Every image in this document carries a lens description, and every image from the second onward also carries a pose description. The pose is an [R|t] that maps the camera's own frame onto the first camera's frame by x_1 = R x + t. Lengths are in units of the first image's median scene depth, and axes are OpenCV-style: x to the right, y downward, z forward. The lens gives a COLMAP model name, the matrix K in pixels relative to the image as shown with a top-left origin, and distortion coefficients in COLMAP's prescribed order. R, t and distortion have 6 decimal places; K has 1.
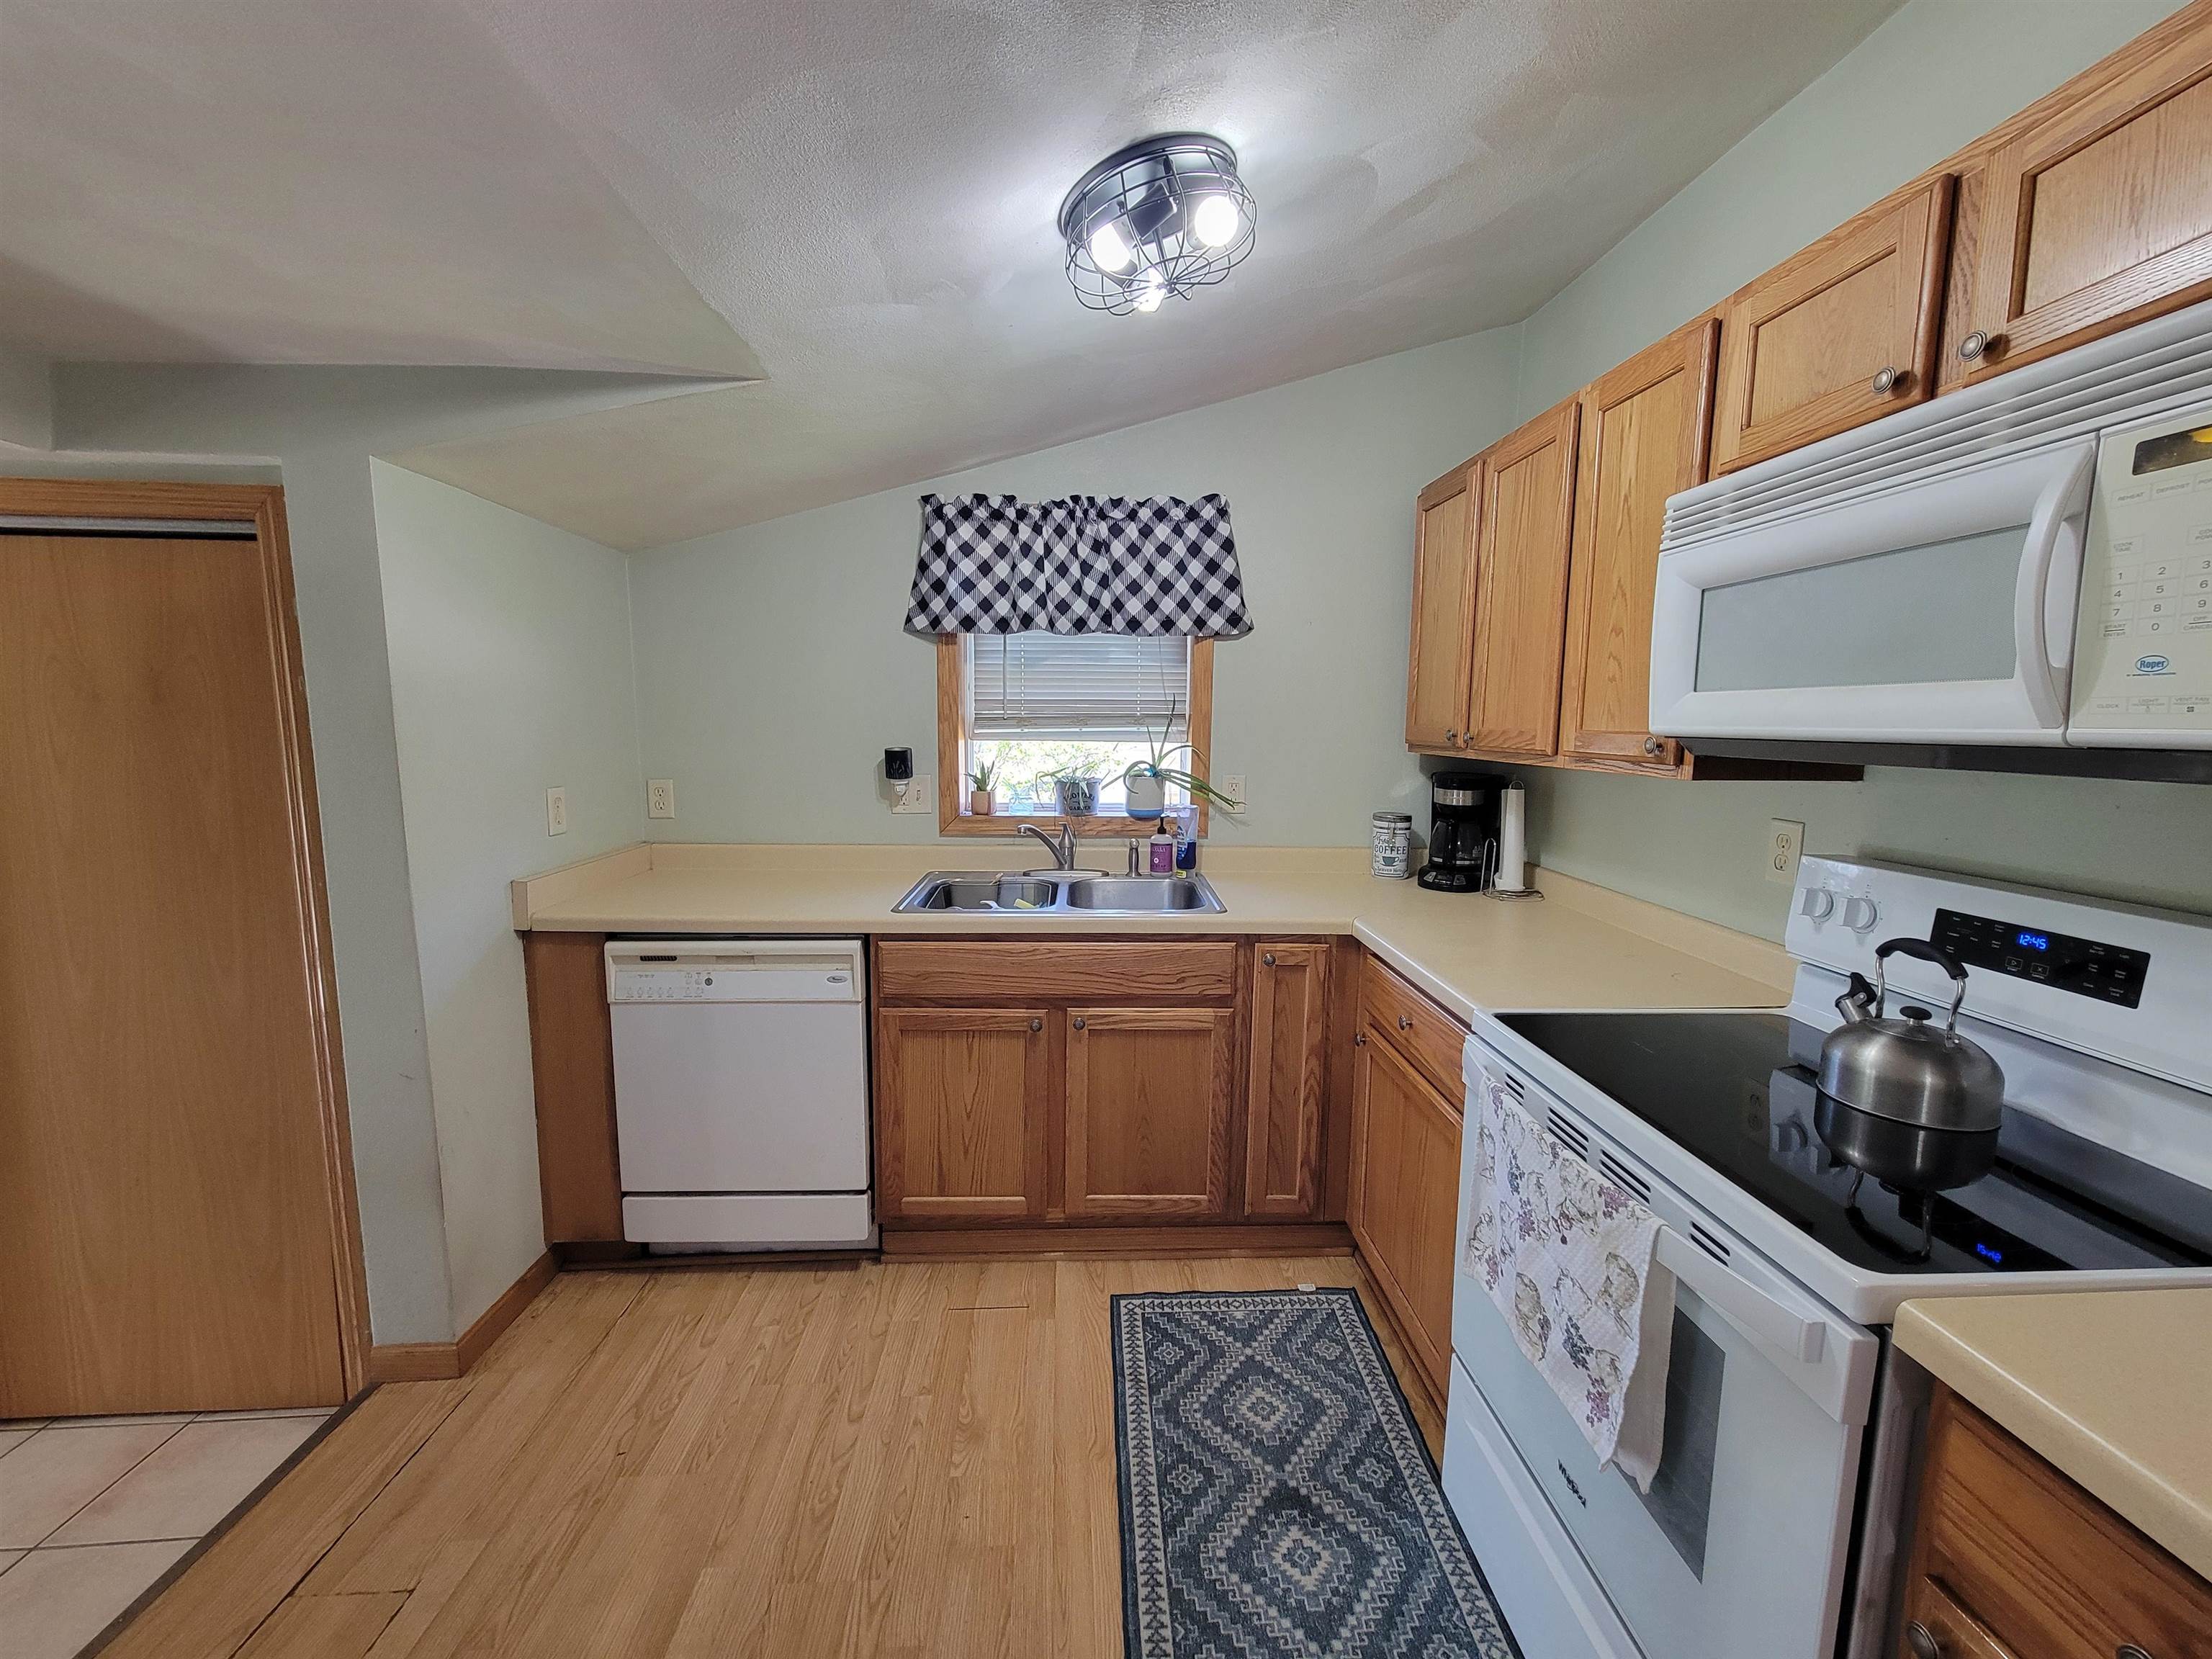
lens RADIAL K [[896.0, 0, 1116.5], [0, 896.0, 825.8], [0, 0, 1]] dist [0.004075, -0.002348]
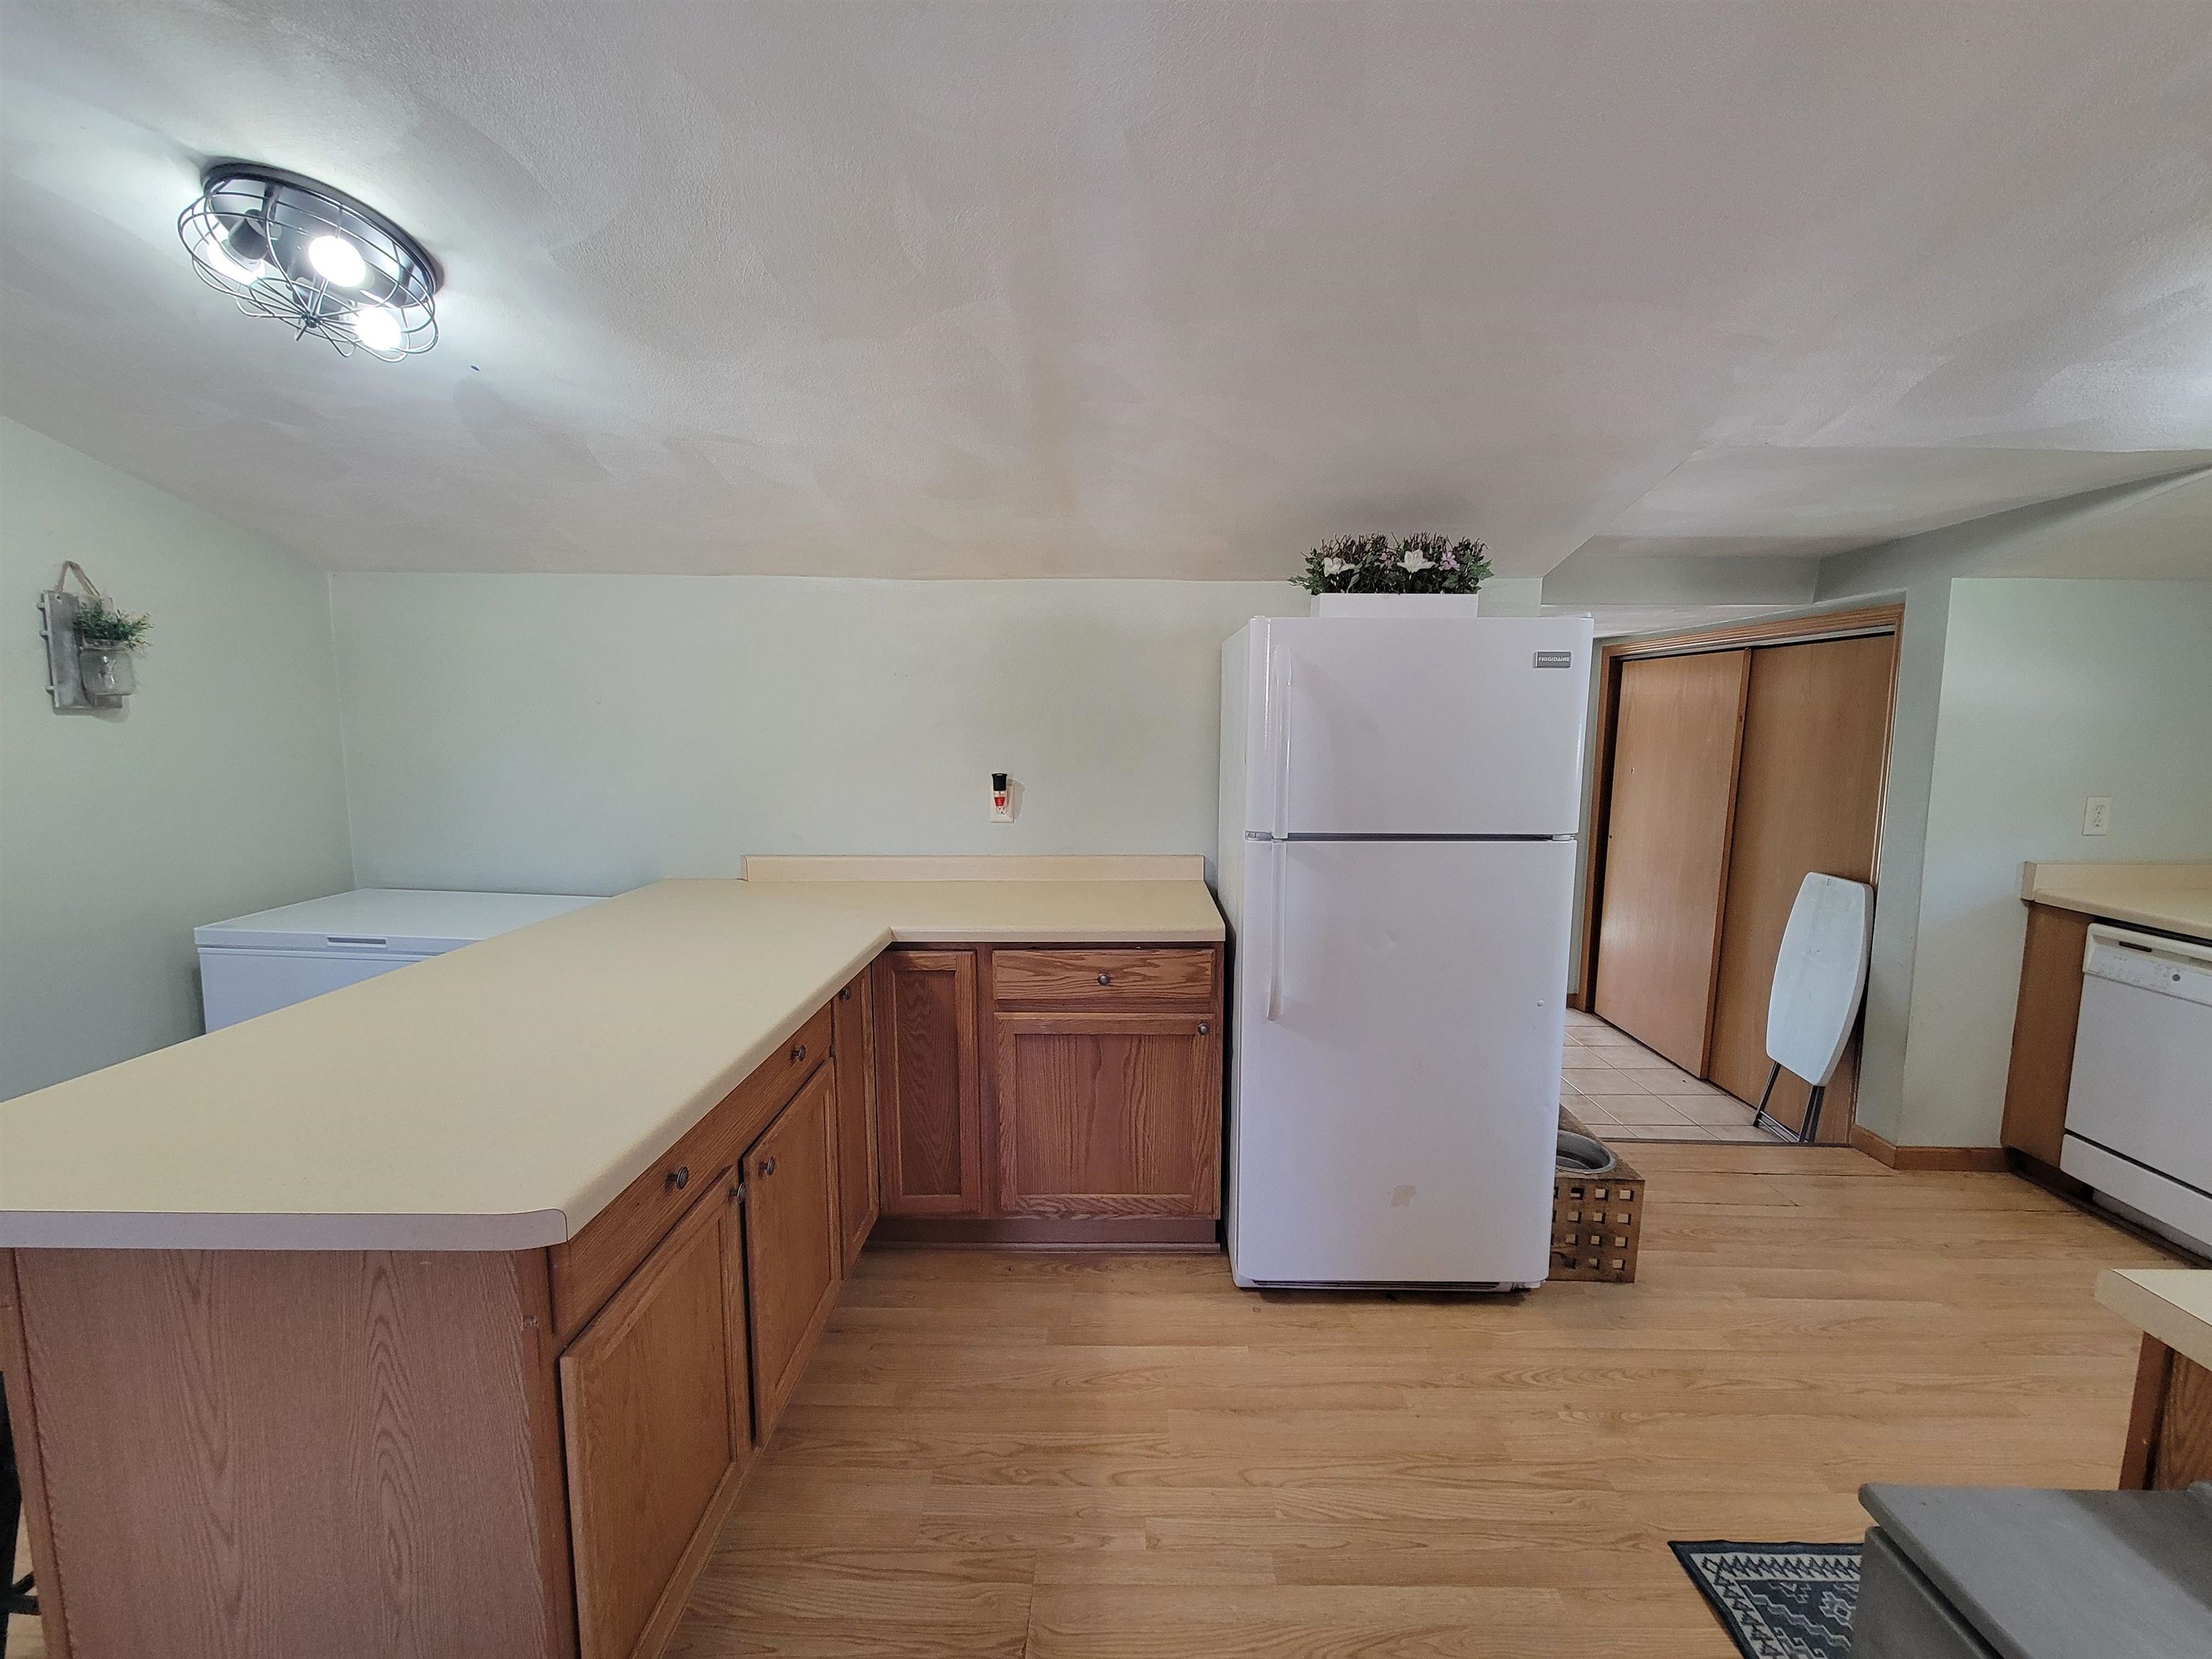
lens RADIAL K [[896.0, 0, 1125.1], [0, 896.0, 829.1], [0, 0, 1]] dist [0.004075, -0.002348]
pose [[-0.066803, 0.110127, -0.991670, 0.691831], [-0.123168, 0.985378, 0.117726, 0.020963], [0.990135, 0.130007, -0.052262, -0.250157]]
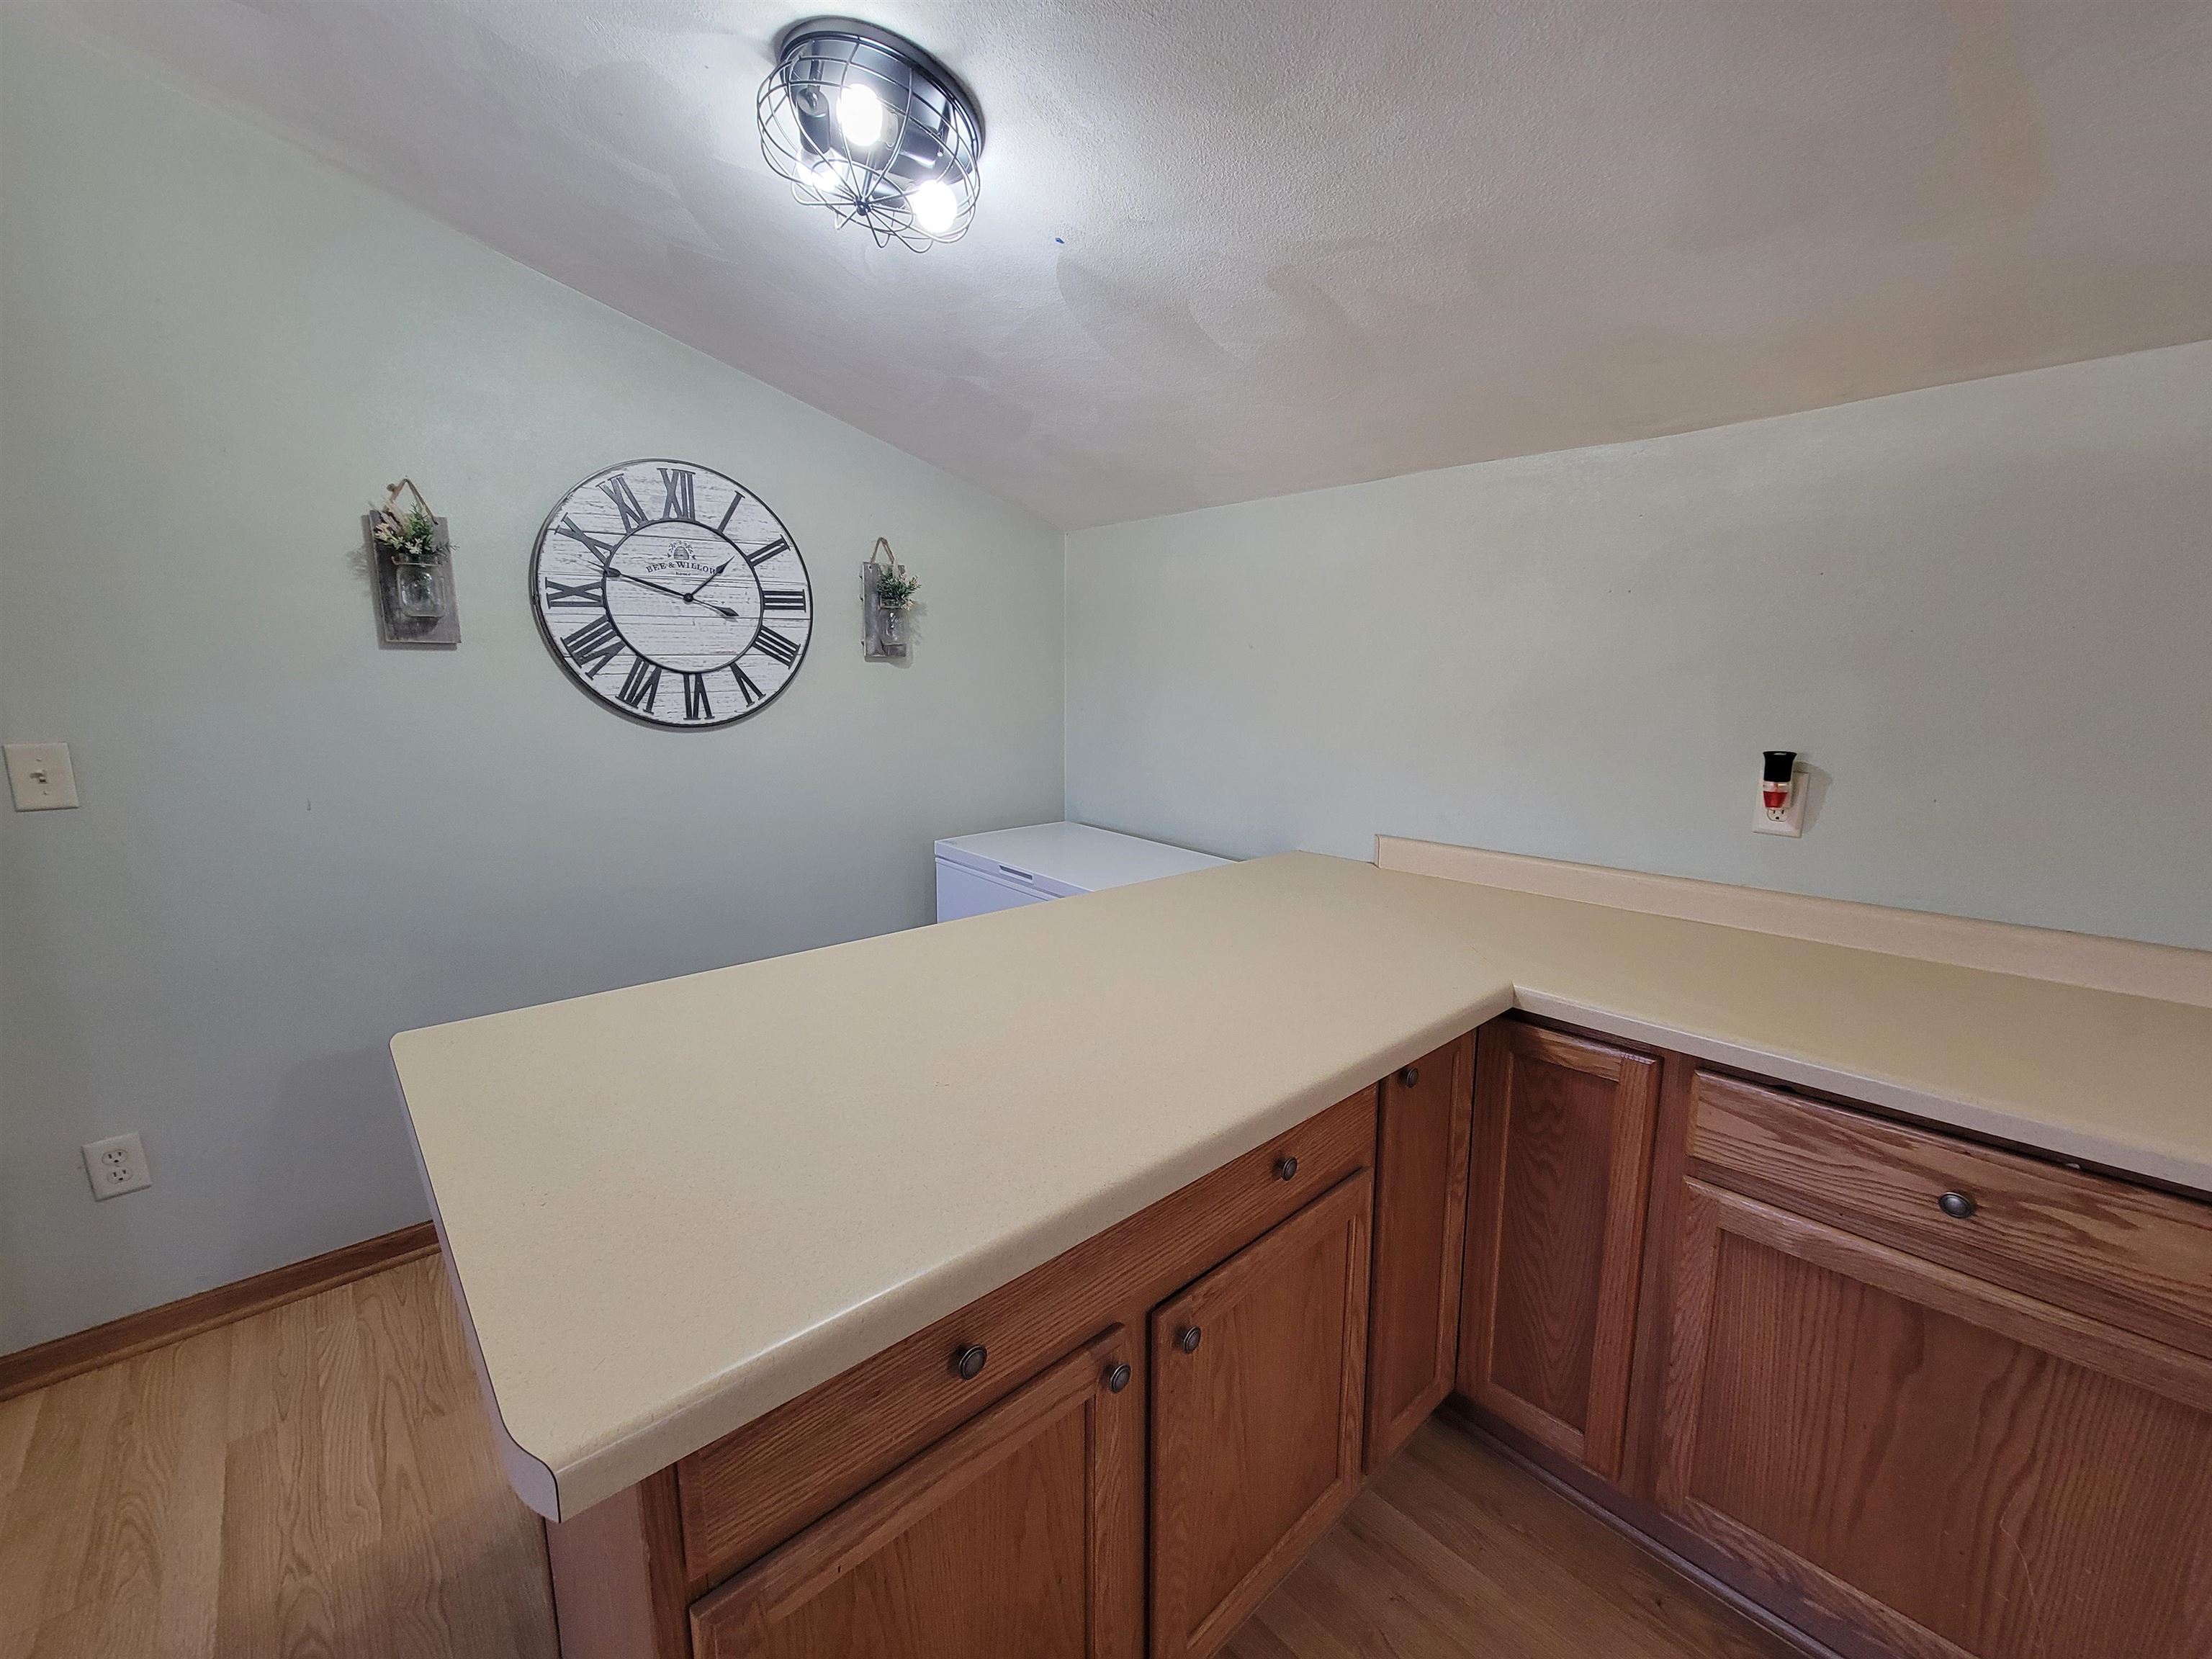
lens RADIAL K [[896.0, 0, 1116.1], [0, 896.0, 824.6], [0, 0, 1]] dist [0.004075, -0.002348]
pose [[-0.779734, 0.090377, -0.619554, 0.338915], [-0.085800, 0.964768, 0.248717, 0.034937], [0.620204, 0.247091, -0.744509, -0.276033]]
